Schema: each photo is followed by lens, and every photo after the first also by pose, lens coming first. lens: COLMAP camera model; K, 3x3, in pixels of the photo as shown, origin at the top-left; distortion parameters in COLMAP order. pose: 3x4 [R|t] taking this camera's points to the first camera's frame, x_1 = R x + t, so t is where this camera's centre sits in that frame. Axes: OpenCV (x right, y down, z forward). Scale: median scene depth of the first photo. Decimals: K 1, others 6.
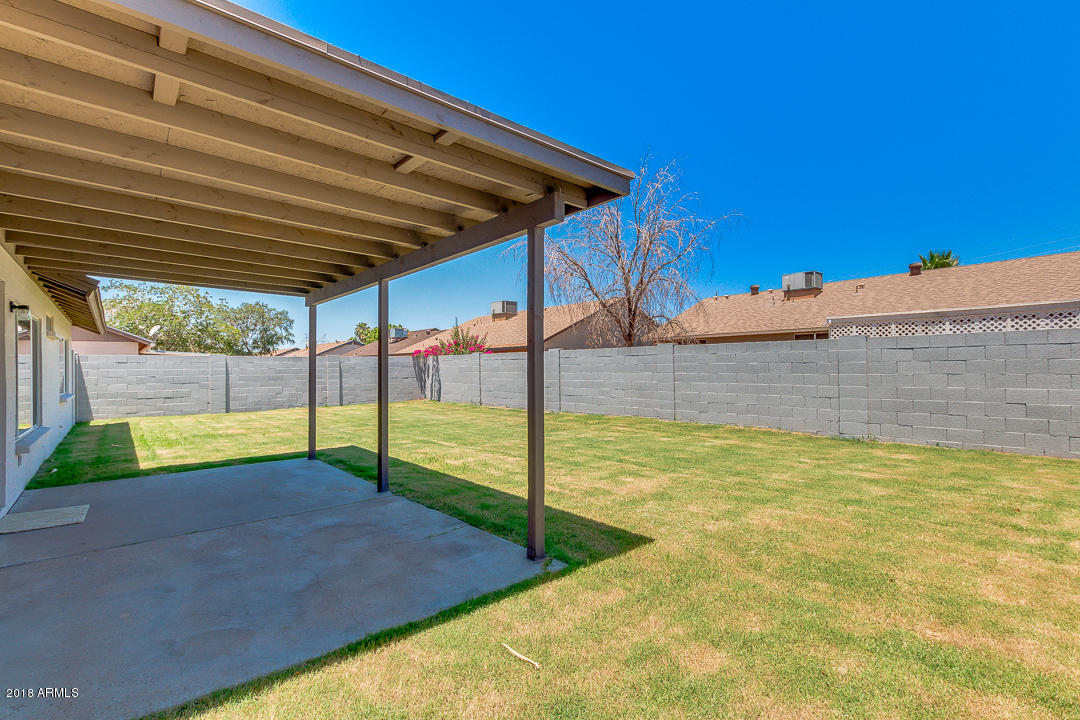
lens RADIAL K [[503.4, 0, 534.1], [0, 503.4, 363.6], [0, 0, 1]] dist [0.003749, 0.000288]
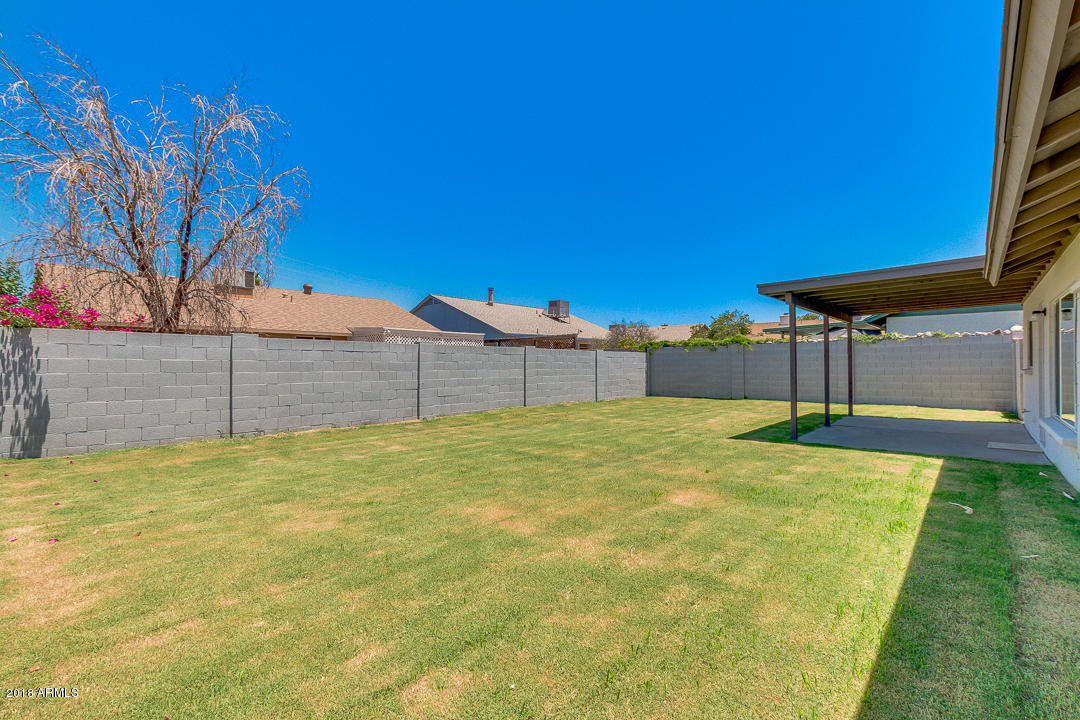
lens RADIAL K [[503.4, 0, 534.1], [0, 503.4, 363.6], [0, 0, 1]] dist [0.003749, 0.000288]
pose [[-0.141872, 0.015430, 0.989765, -0.930904], [-0.001934, 0.999872, -0.015865, 0.022088], [-0.989883, -0.004165, -0.141824, 1.095274]]
